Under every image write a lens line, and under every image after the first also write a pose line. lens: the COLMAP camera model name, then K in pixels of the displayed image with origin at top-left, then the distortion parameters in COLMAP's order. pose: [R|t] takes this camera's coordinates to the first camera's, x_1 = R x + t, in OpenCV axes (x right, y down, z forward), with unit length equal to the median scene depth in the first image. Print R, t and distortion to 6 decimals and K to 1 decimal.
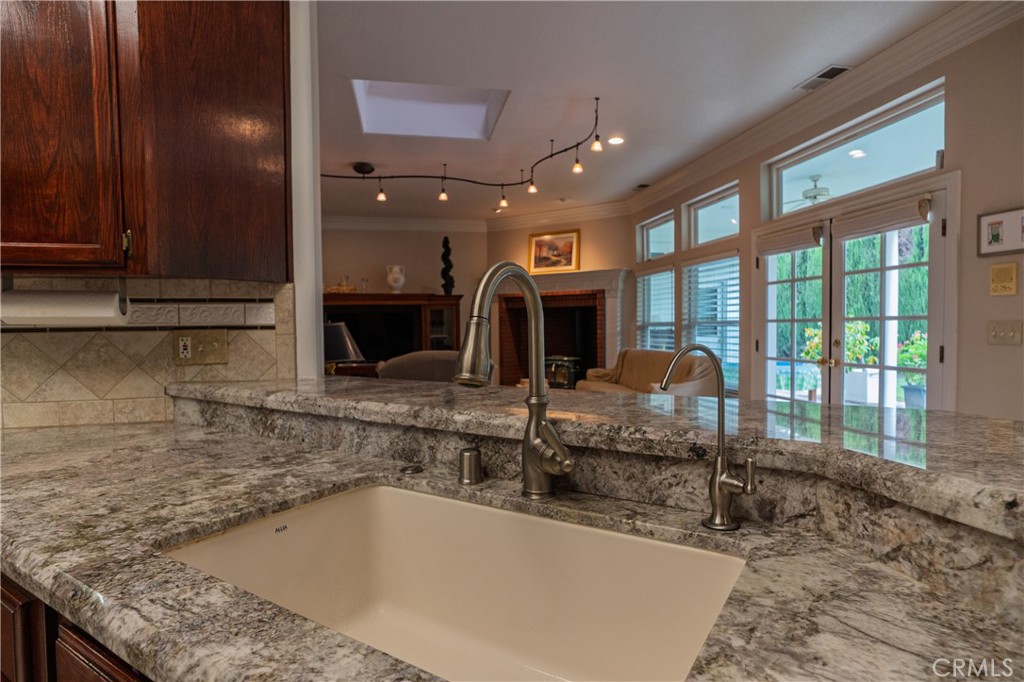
lens RADIAL K [[555.0, 0, 512.0], [0, 555.0, 341.0], [0, 0, 1]] dist [-0.001047, -0.000068]
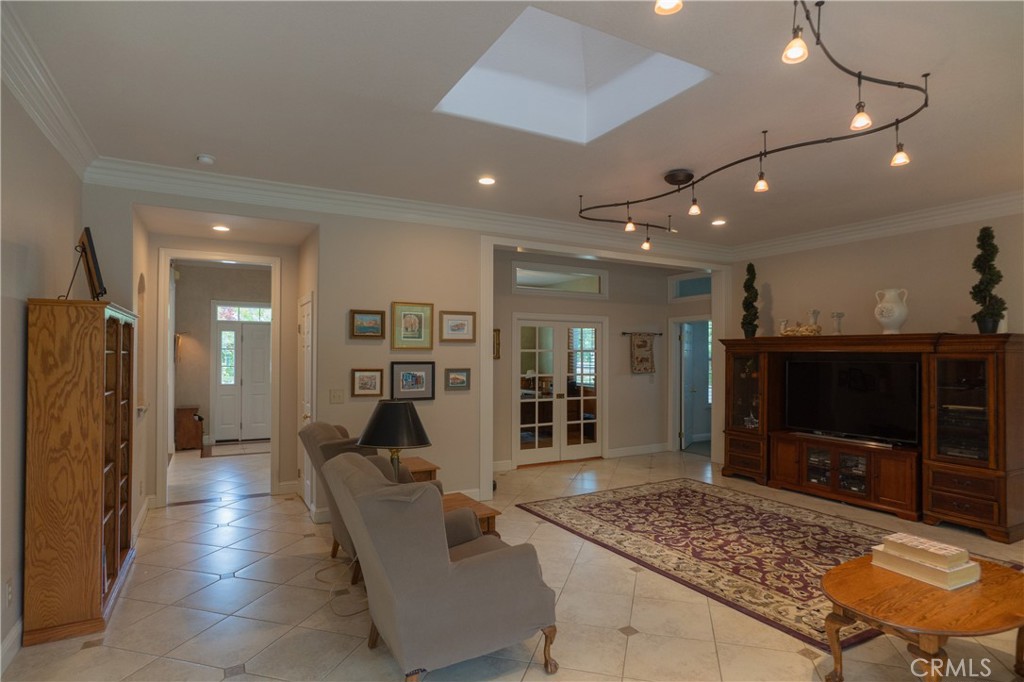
lens RADIAL K [[555.0, 0, 512.0], [0, 555.0, 341.0], [0, 0, 1]] dist [-0.001047, -0.000068]
pose [[0.312200, -0.009482, -0.949969, 0.255814], [-0.026049, 0.999489, -0.018537, -0.055038], [0.949659, 0.030533, 0.311793, 0.409521]]
